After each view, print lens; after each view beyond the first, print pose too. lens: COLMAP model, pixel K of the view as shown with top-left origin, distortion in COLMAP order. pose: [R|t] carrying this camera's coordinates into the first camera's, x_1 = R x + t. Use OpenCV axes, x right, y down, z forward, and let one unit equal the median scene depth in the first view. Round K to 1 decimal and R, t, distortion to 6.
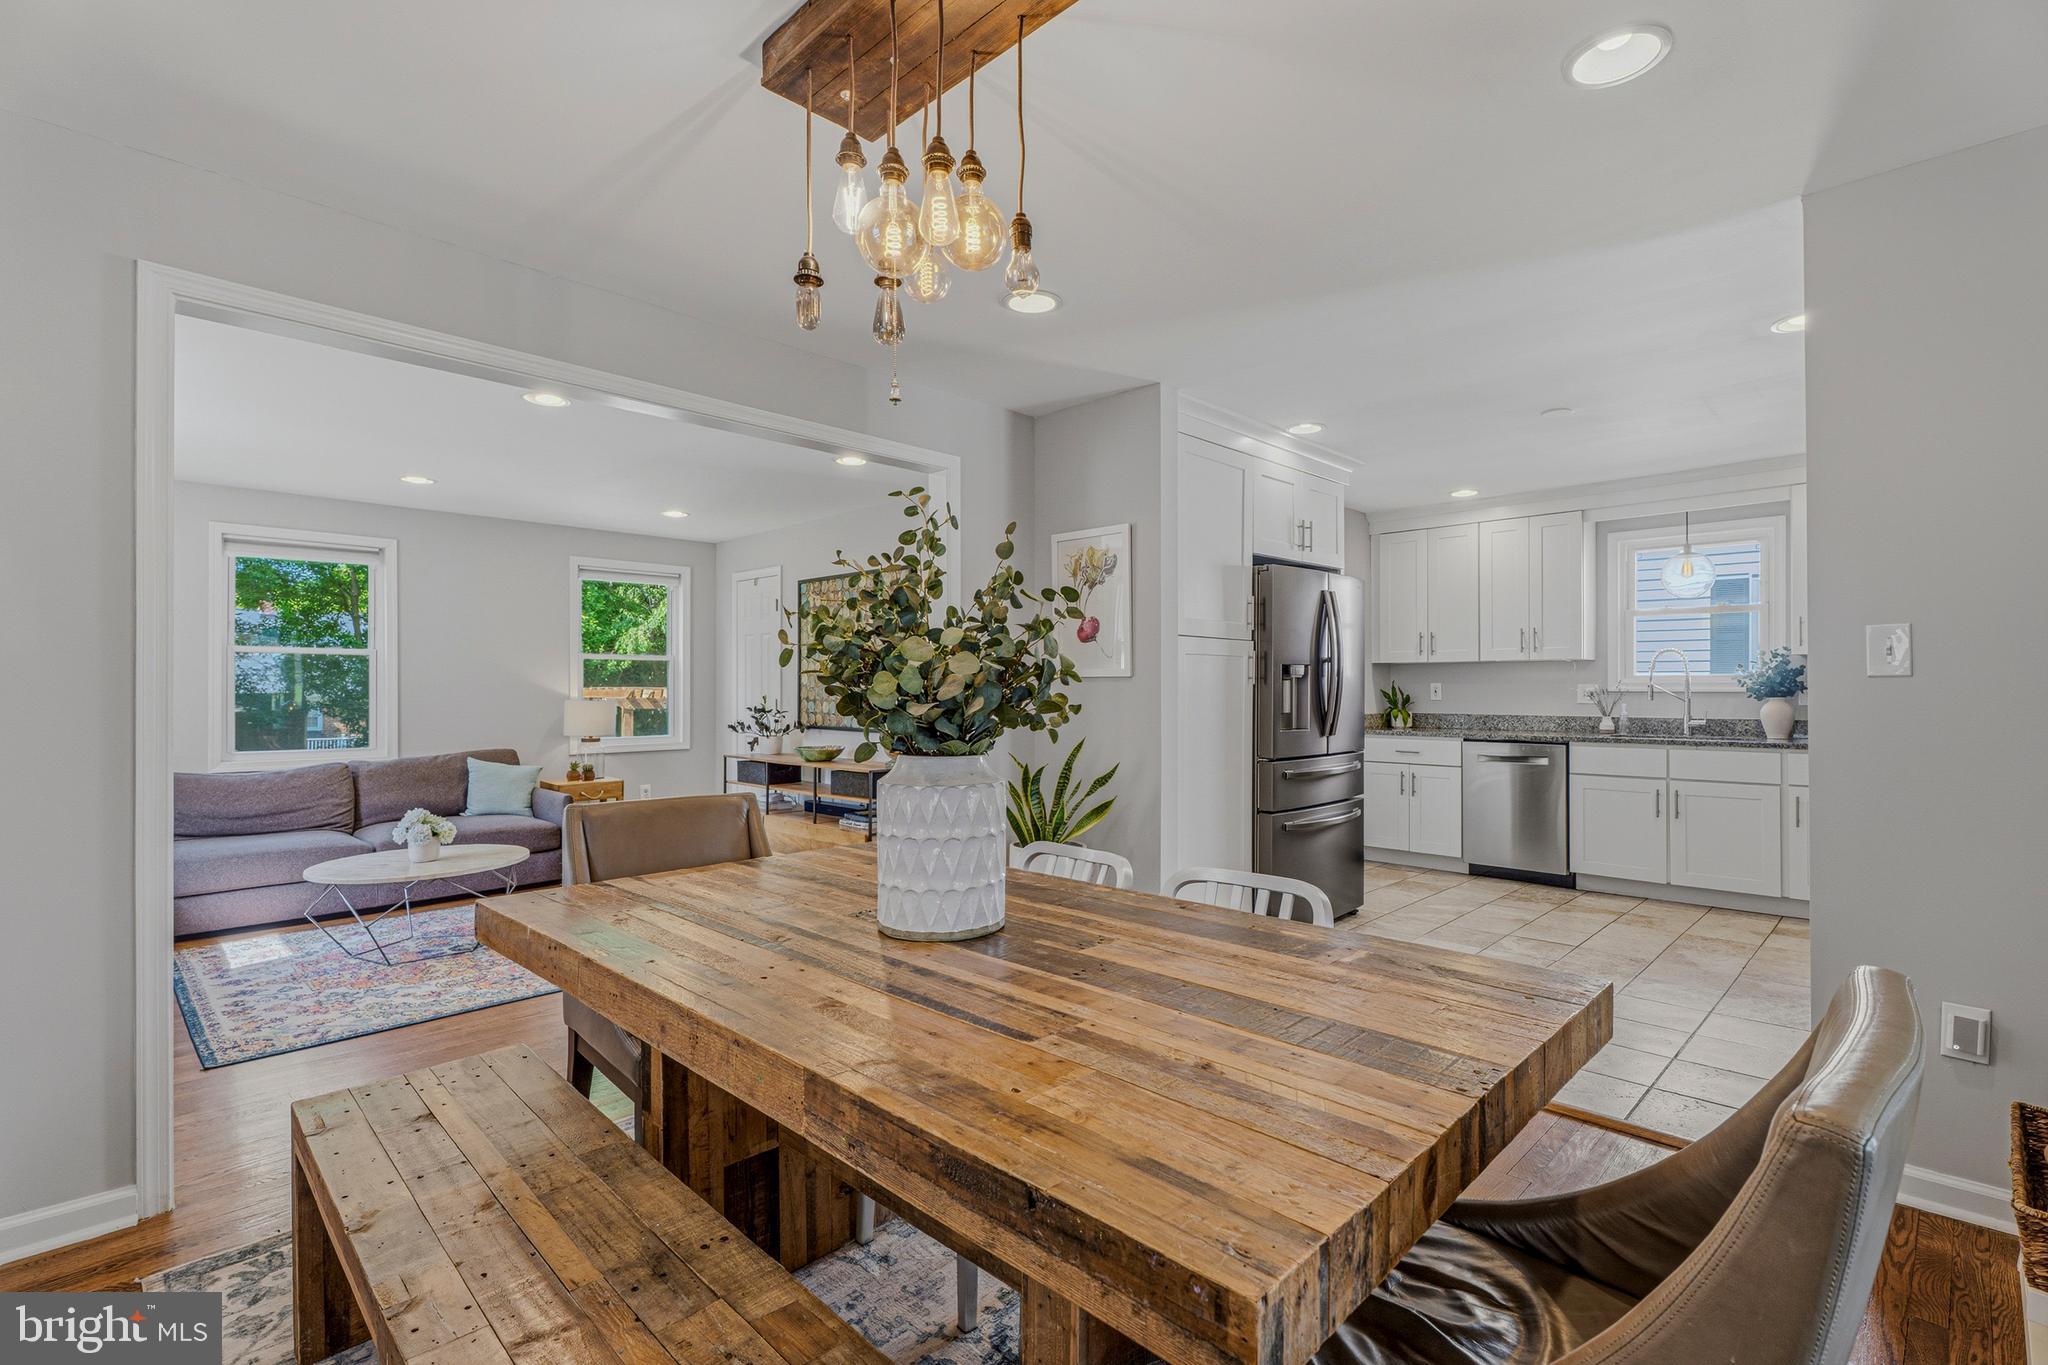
lens RADIAL K [[931.6, 0, 1033.9], [0, 931.6, 685.6], [0, 0, 1]] dist [-0.001055, -0.000029]
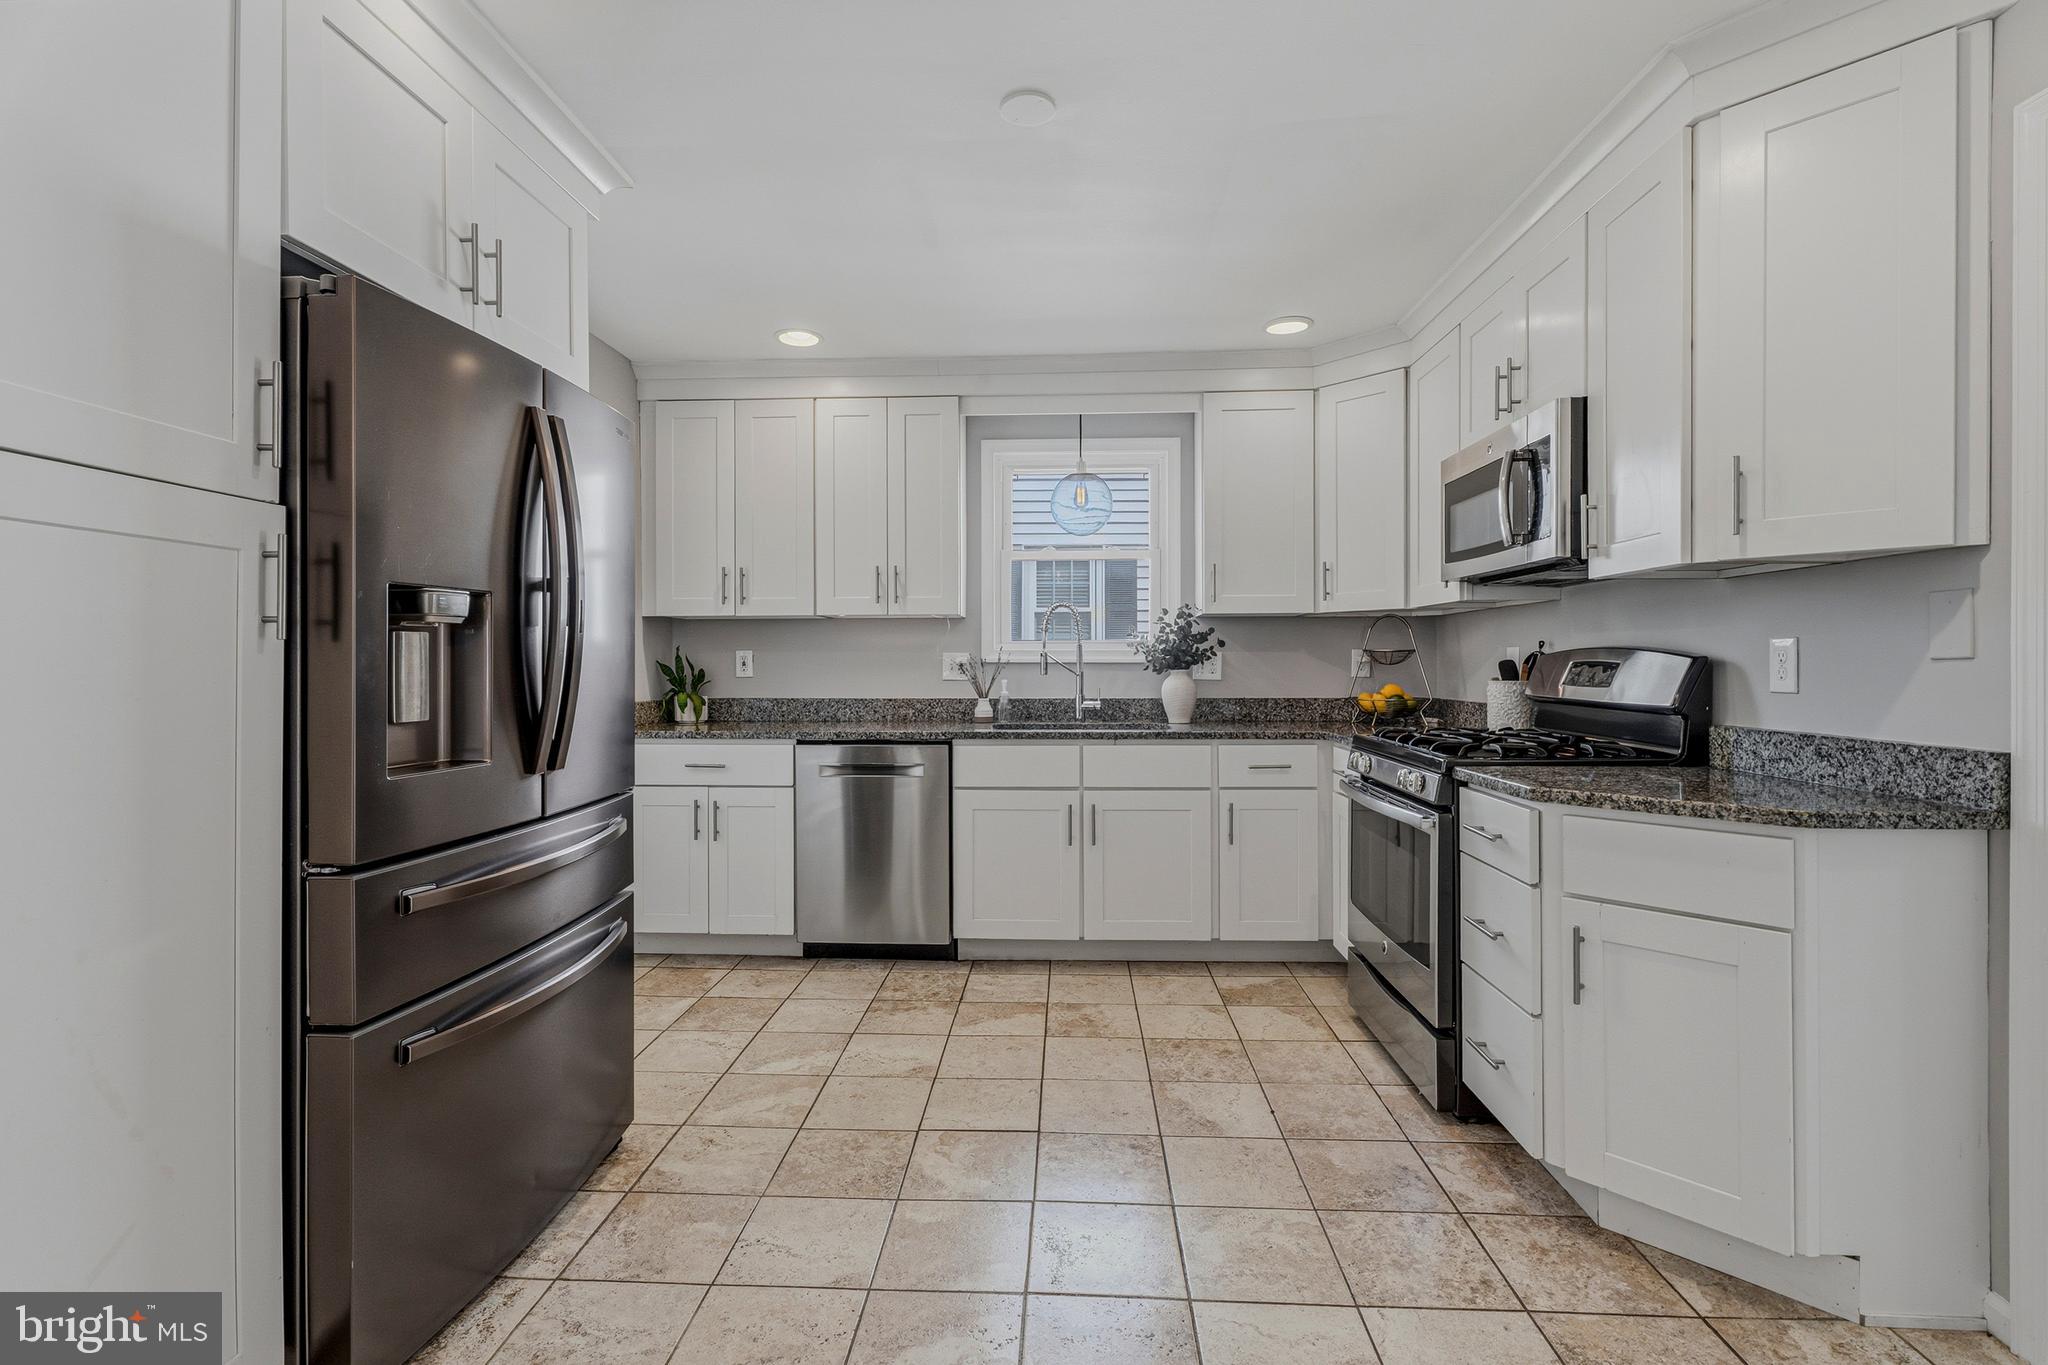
lens RADIAL K [[931.6, 0, 1024.0], [0, 931.6, 667.7], [0, 0, 1]] dist [-0.001055, -0.000029]
pose [[0.734112, -0.005967, 0.679002, 0.164681], [0.000284, 0.999964, 0.008480, 0.004240], [-0.679028, -0.006033, 0.734087, 0.475874]]
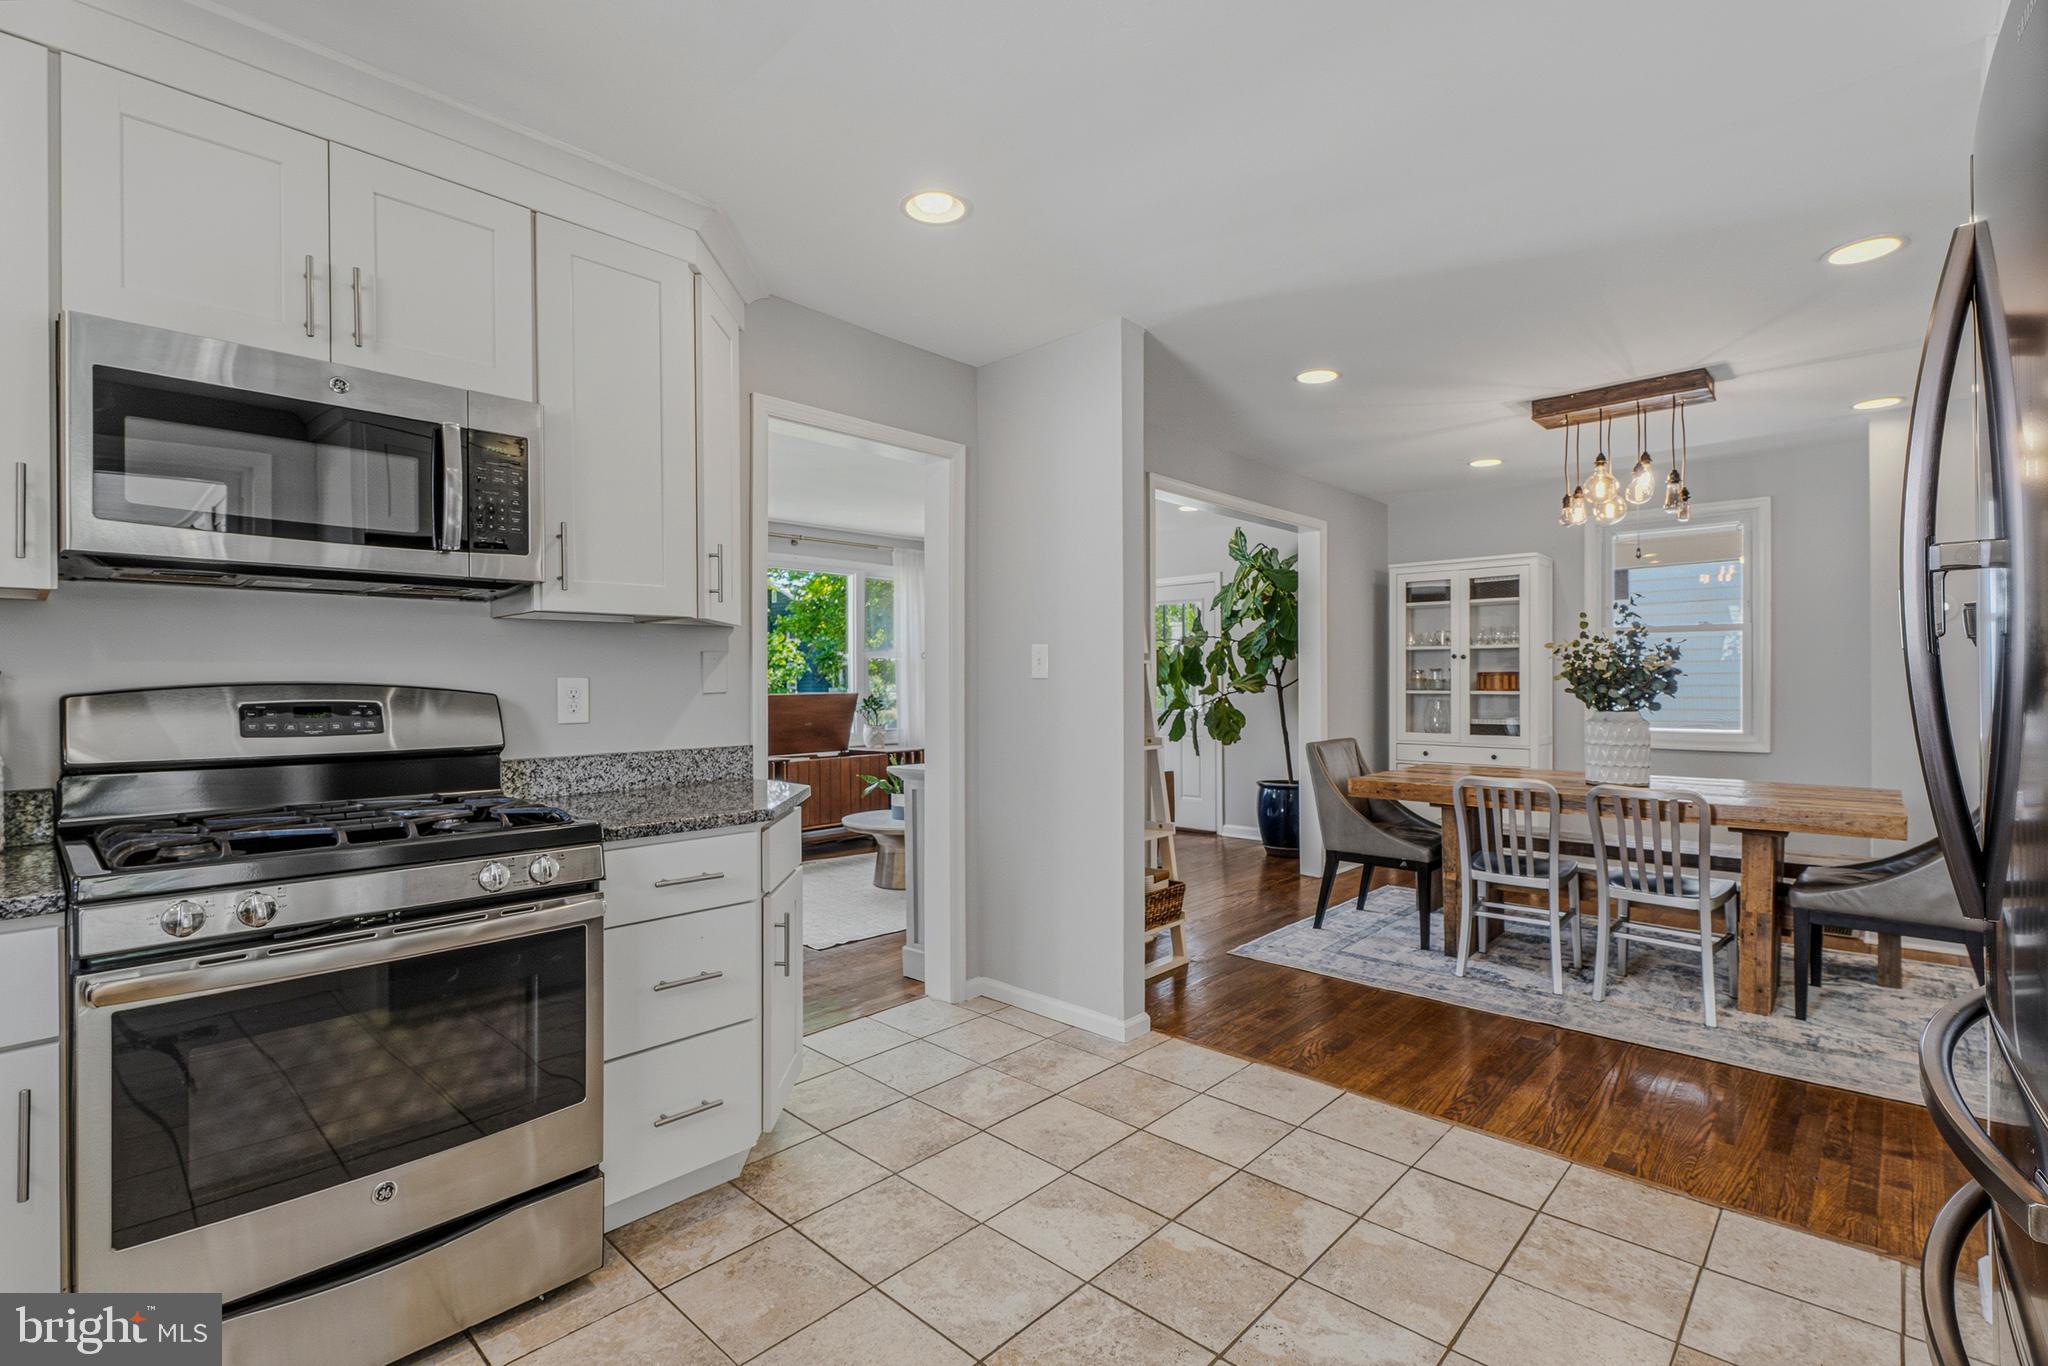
lens RADIAL K [[931.6, 0, 1014.0], [0, 931.6, 678.6], [0, 0, 1]] dist [-0.001055, -0.000029]
pose [[-0.999425, 0.006975, -0.033168, 0.439421], [0.007016, 0.999975, -0.001104, -0.001782], [0.033159, -0.001336, -0.999449, 0.981661]]
